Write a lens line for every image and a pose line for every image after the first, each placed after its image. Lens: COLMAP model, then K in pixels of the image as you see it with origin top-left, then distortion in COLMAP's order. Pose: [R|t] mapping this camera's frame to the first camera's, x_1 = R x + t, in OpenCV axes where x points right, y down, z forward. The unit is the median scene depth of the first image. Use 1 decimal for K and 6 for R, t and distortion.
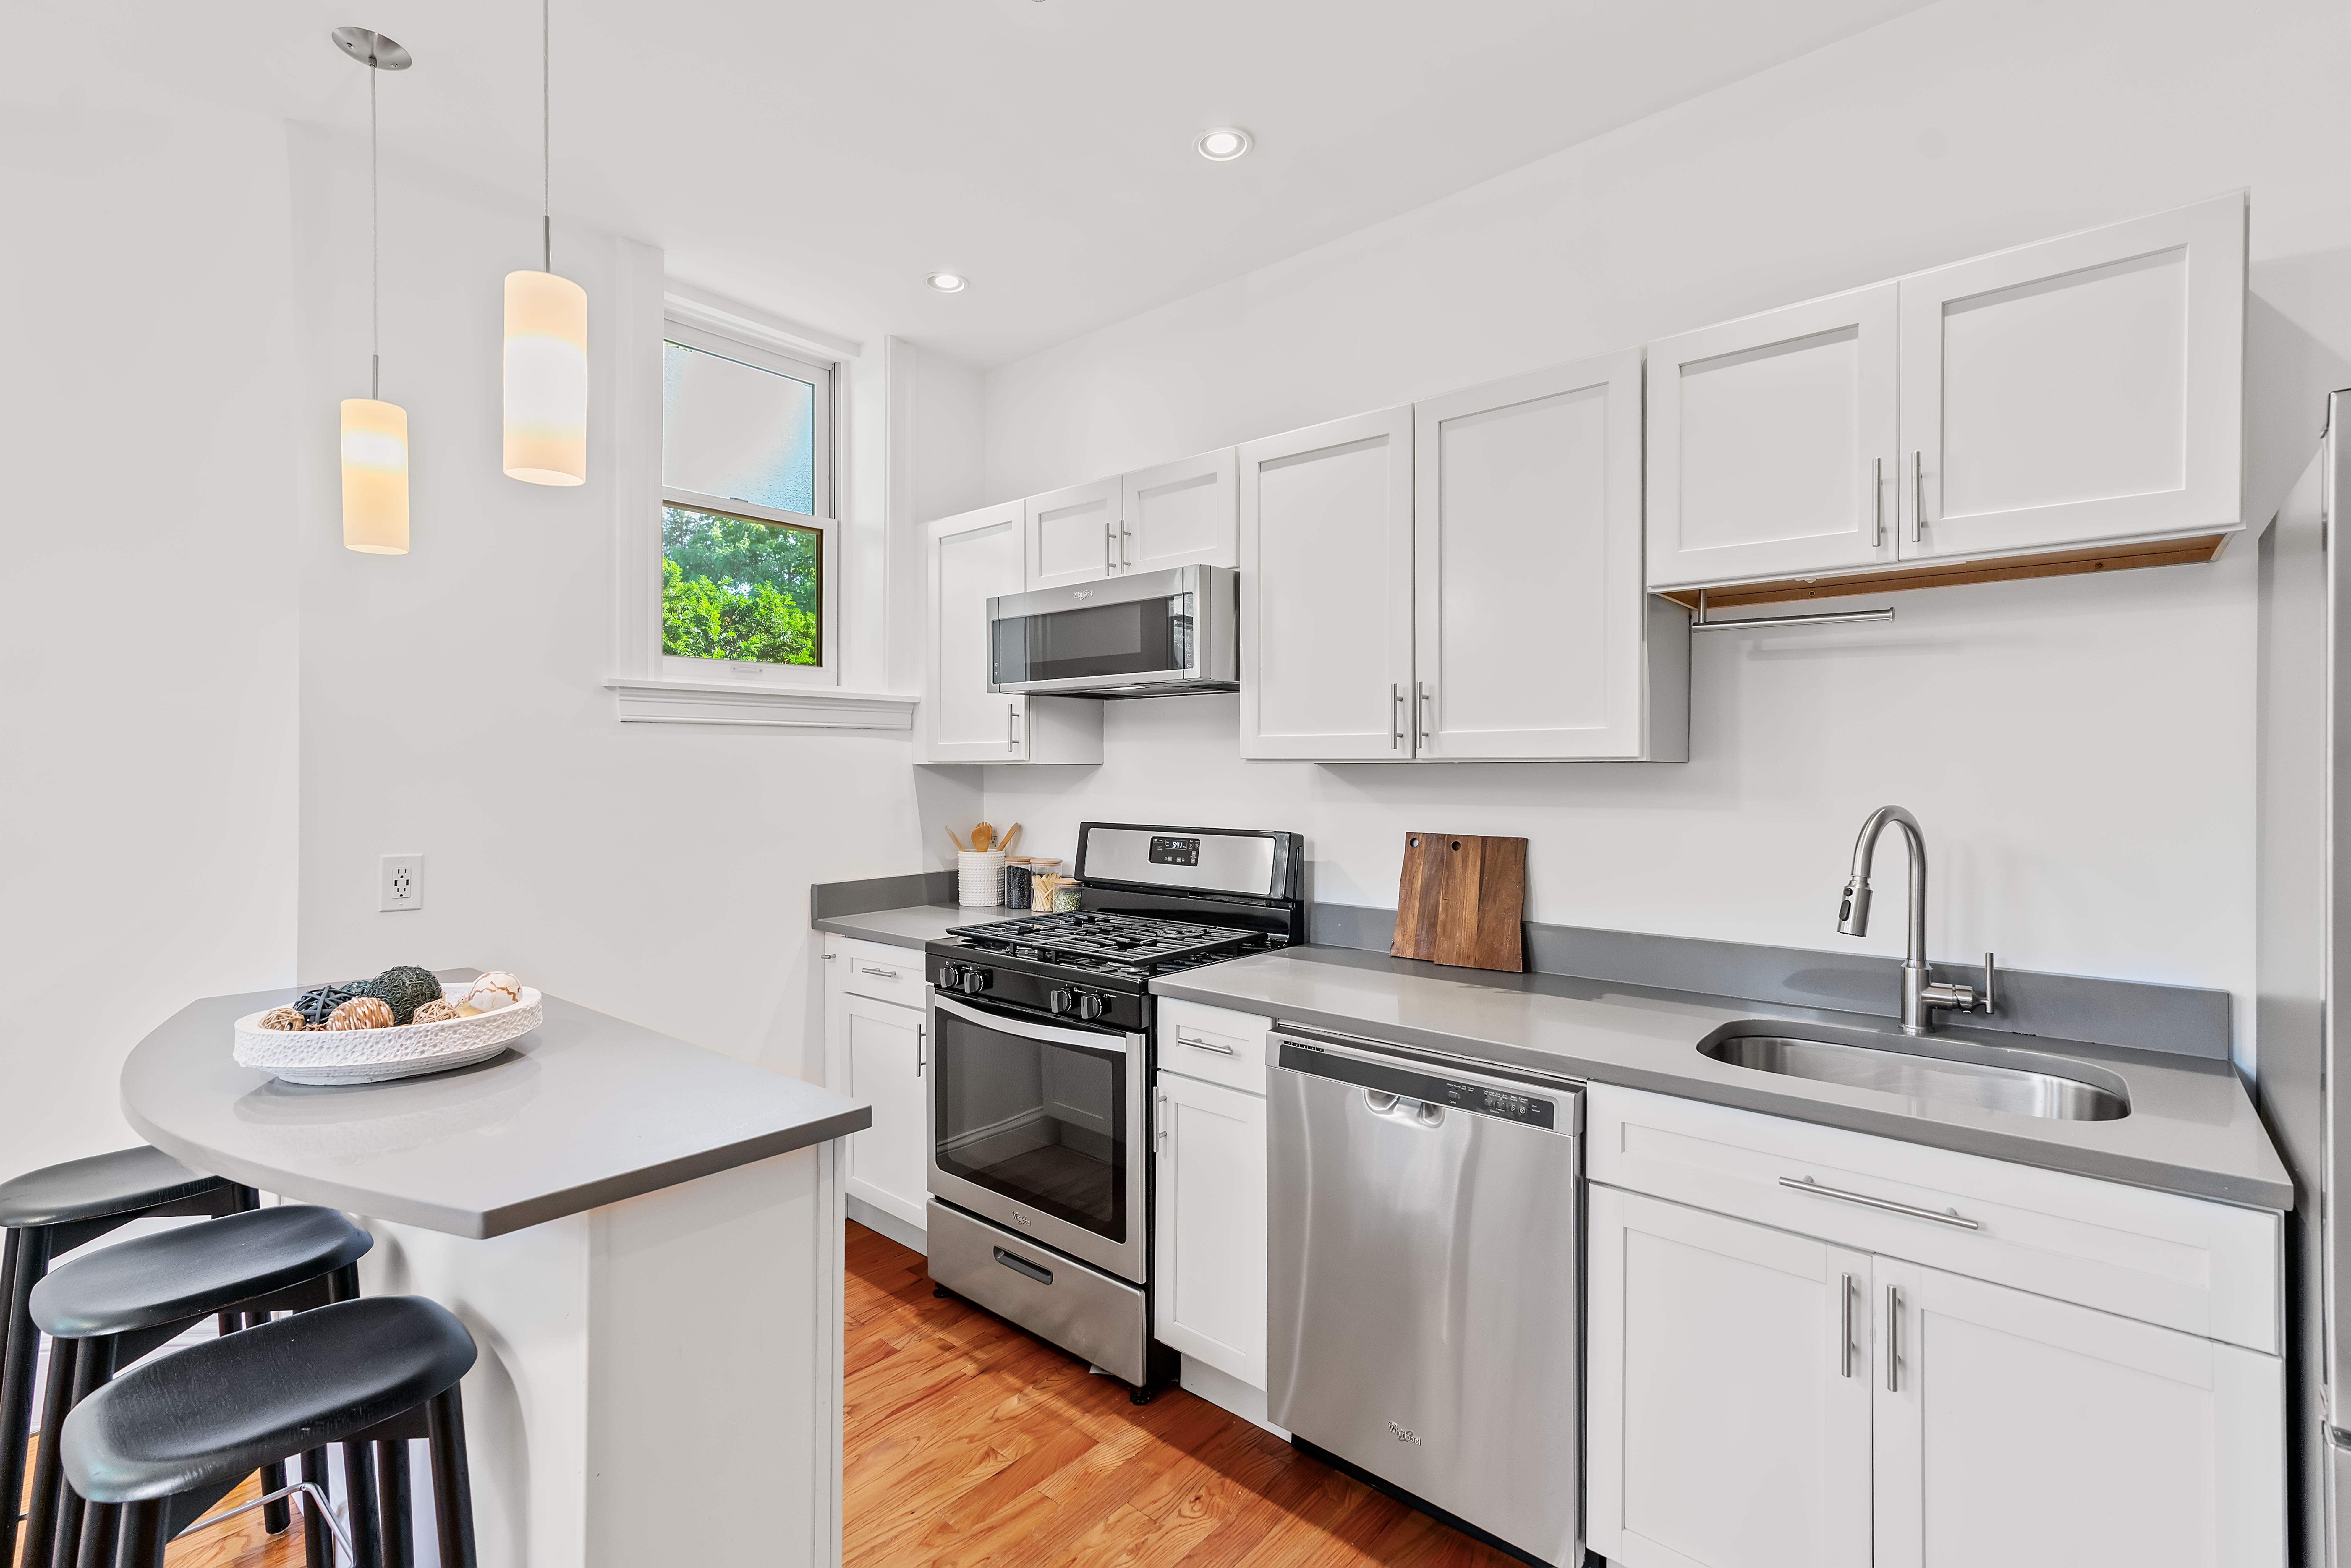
lens RADIAL K [[1049.8, 0, 1146.9], [0, 1049.8, 769.5], [0, 0, 1]] dist [-0.009589, 0.005228]
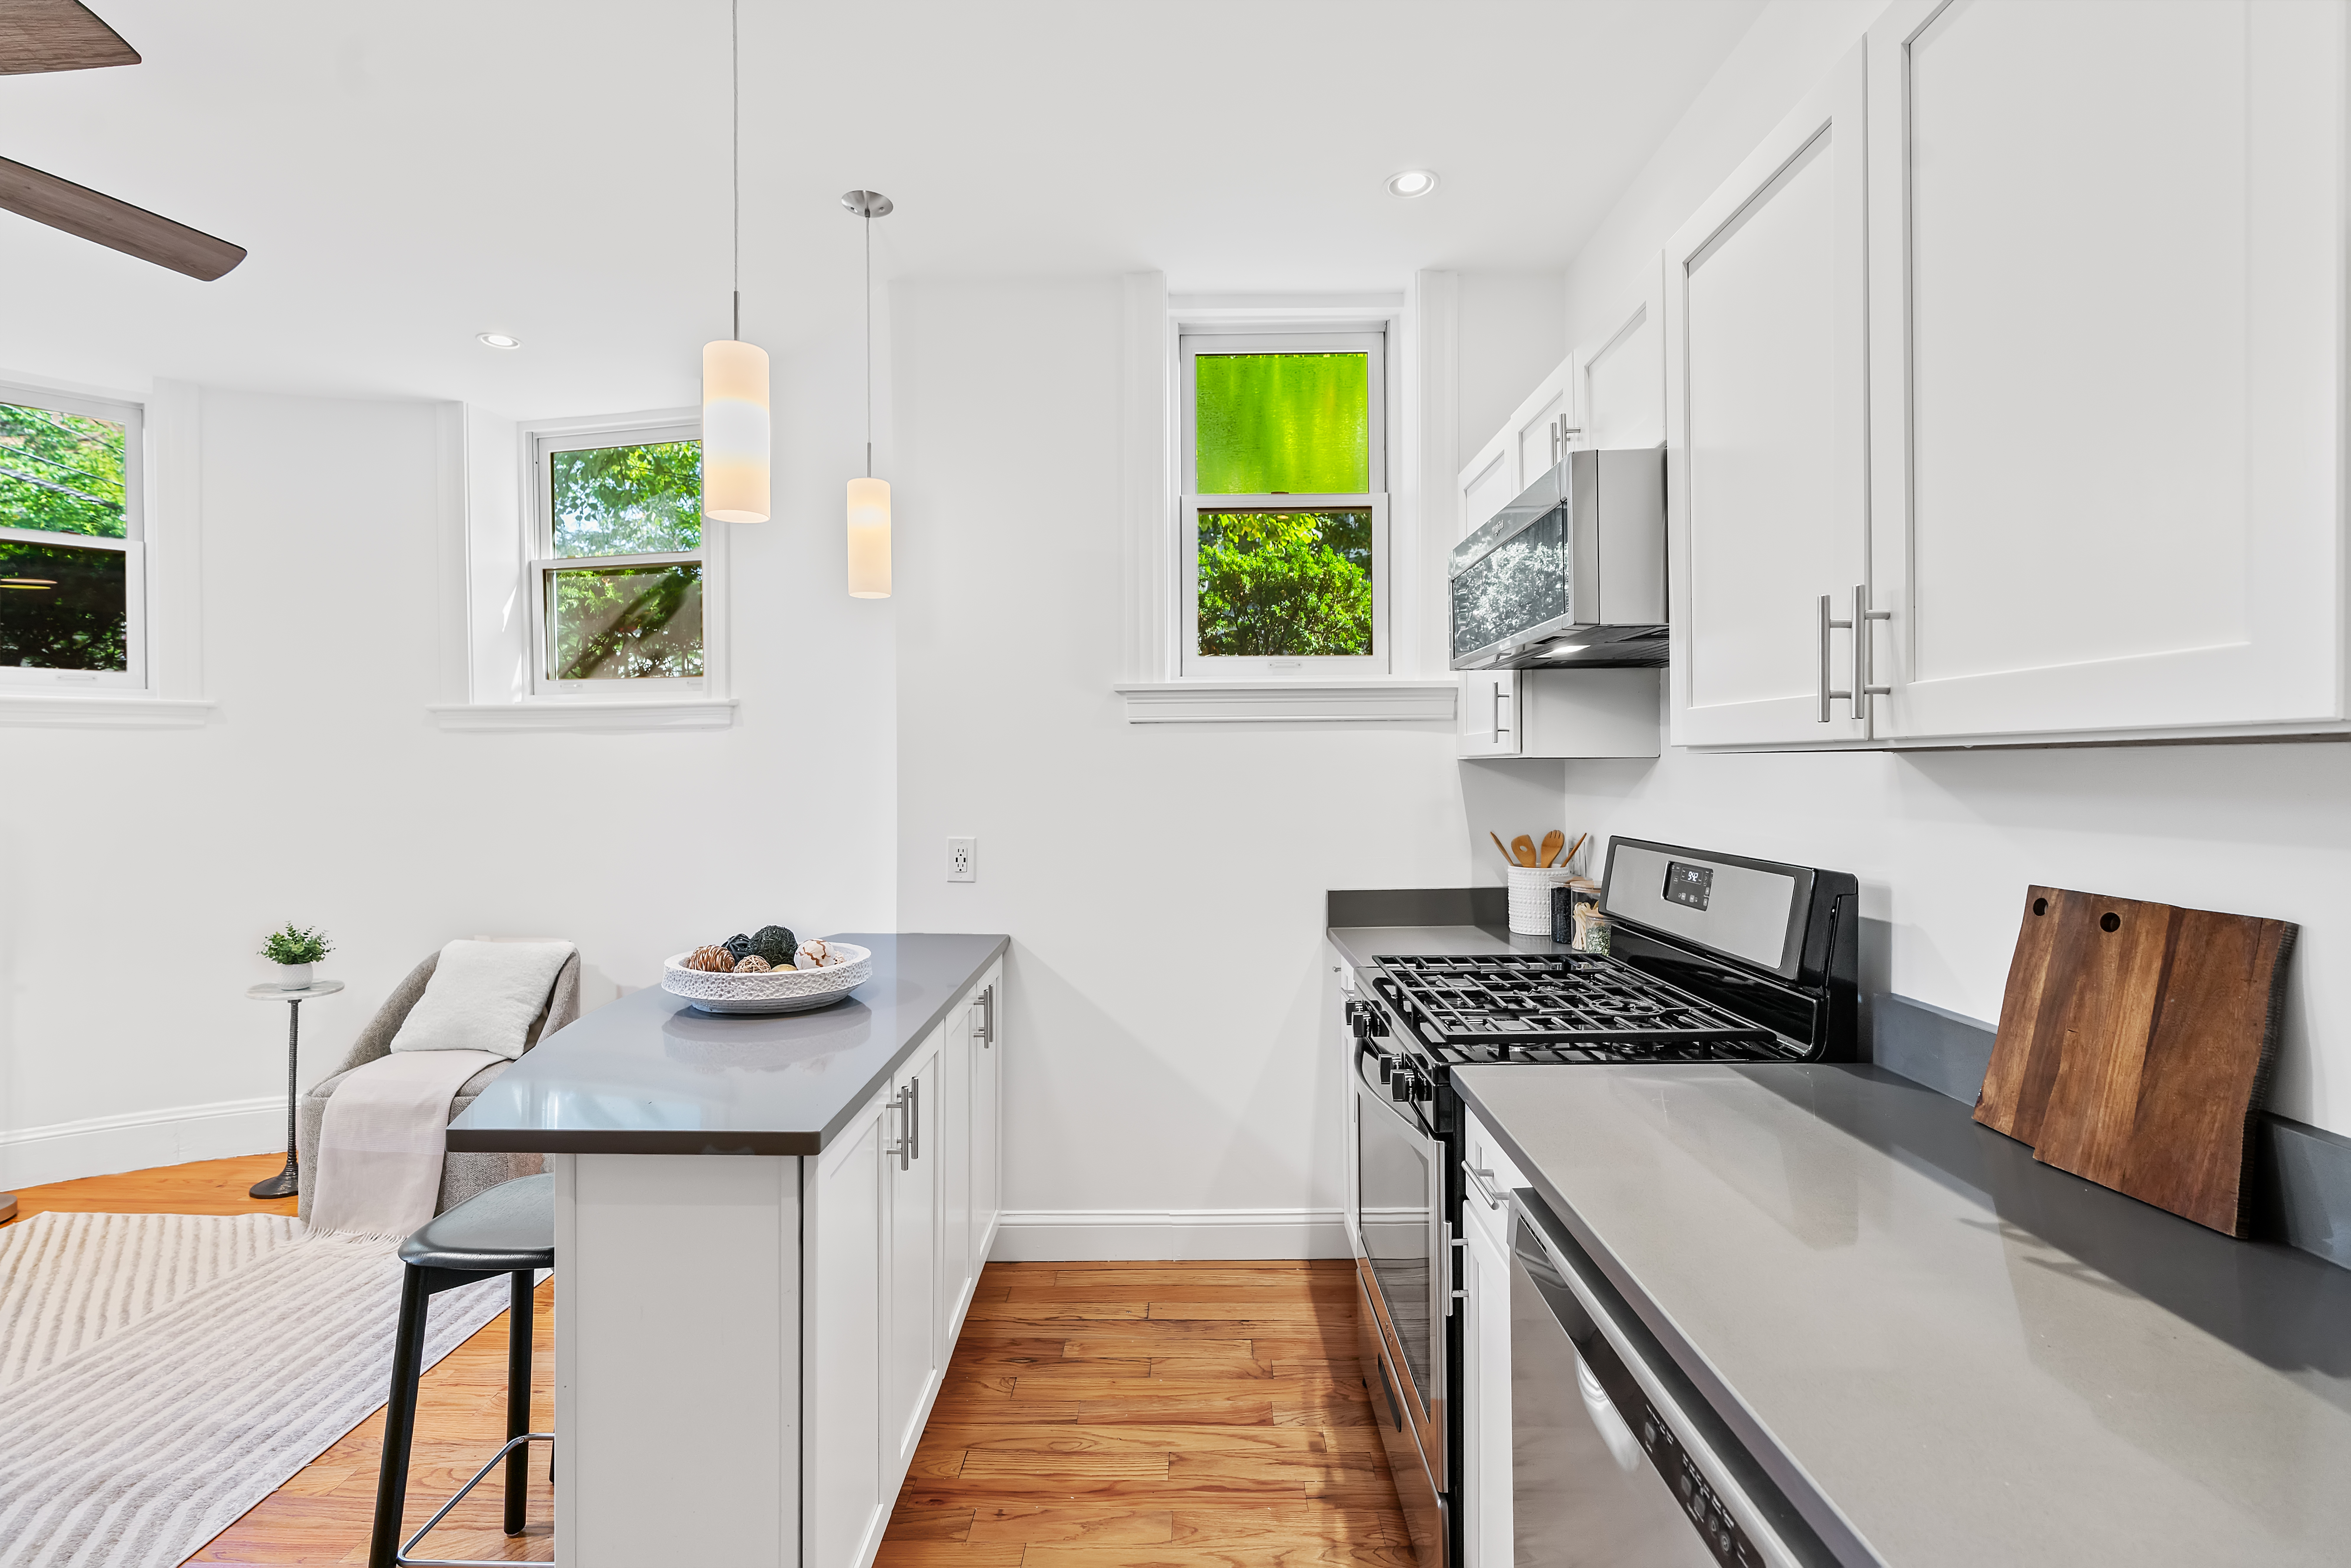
lens RADIAL K [[1049.8, 0, 1165.9], [0, 1049.8, 774.7], [0, 0, 1]] dist [-0.009589, 0.005228]
pose [[0.637401, 0.000622, -0.770532, 0.421891], [0.005846, 0.999967, 0.005642, 0.001438], [0.770510, -0.008101, 0.637376, 0.407569]]
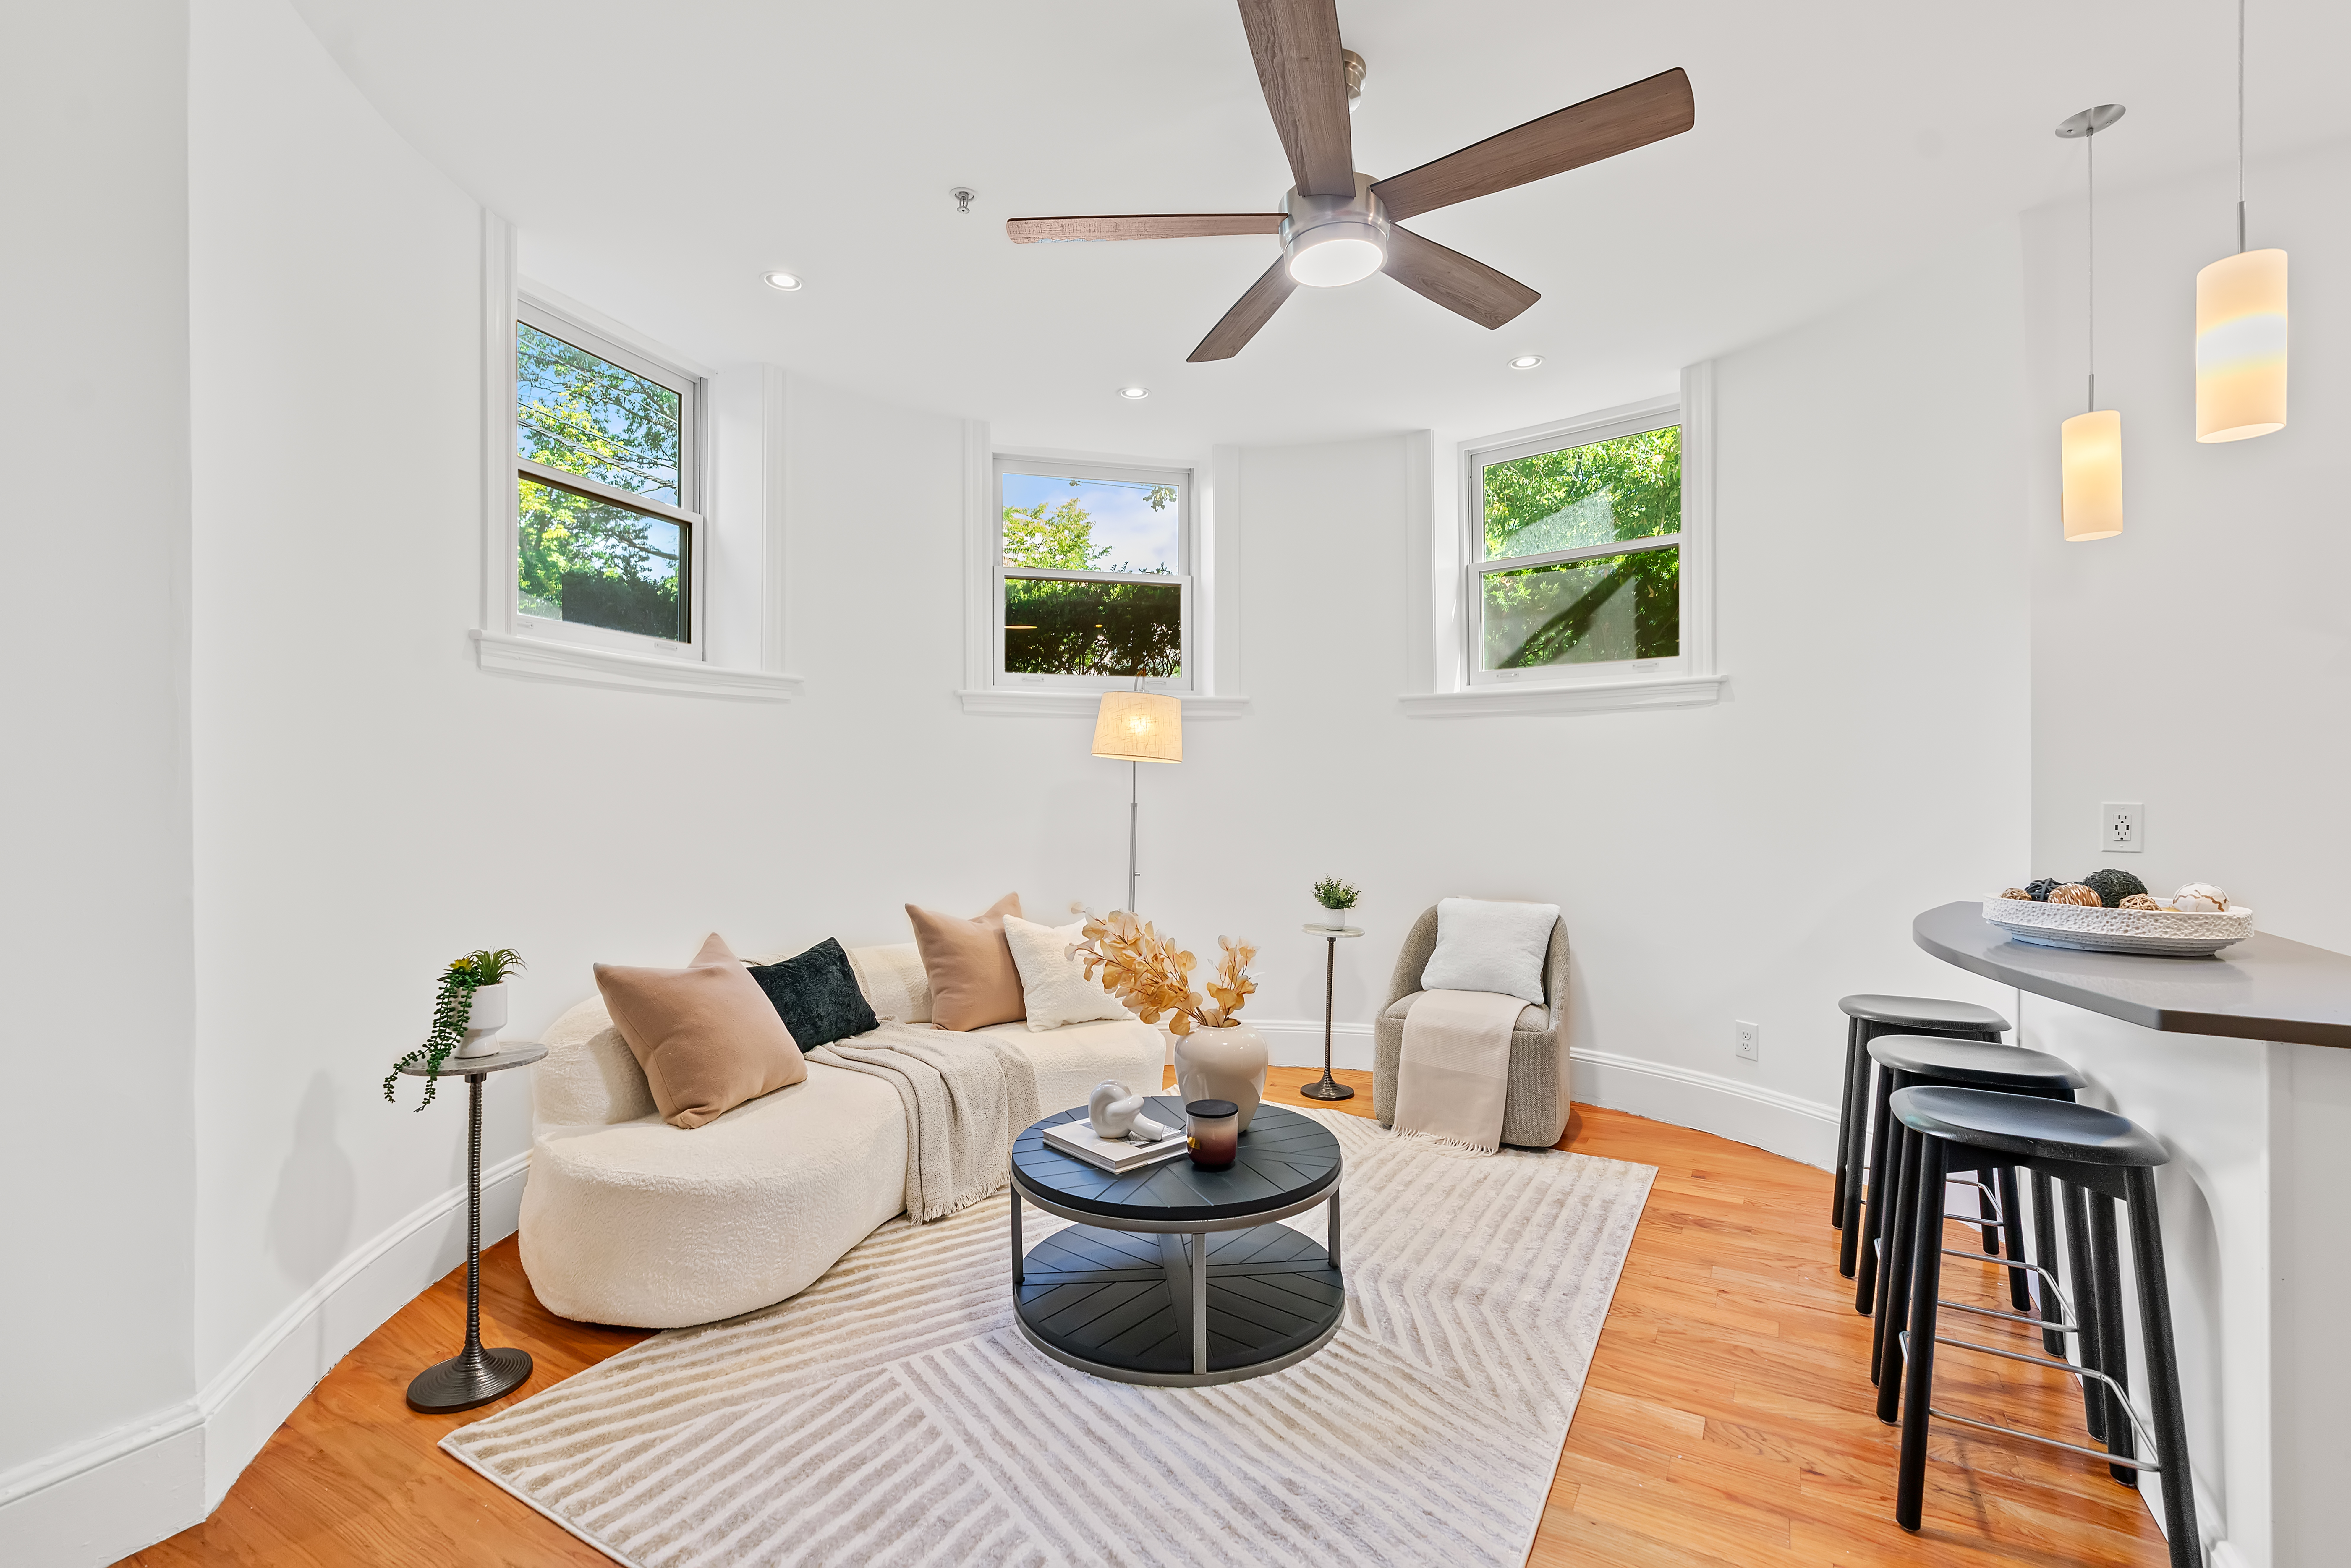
lens RADIAL K [[1049.8, 0, 1176.7], [0, 1049.8, 784.9], [0, 0, 1]] dist [-0.009589, 0.005228]
pose [[0.198533, -0.007012, -0.980069, 0.200327], [0.001253, 0.999975, -0.006901, 0.071282], [0.980093, 0.000142, 0.198537, -0.235599]]
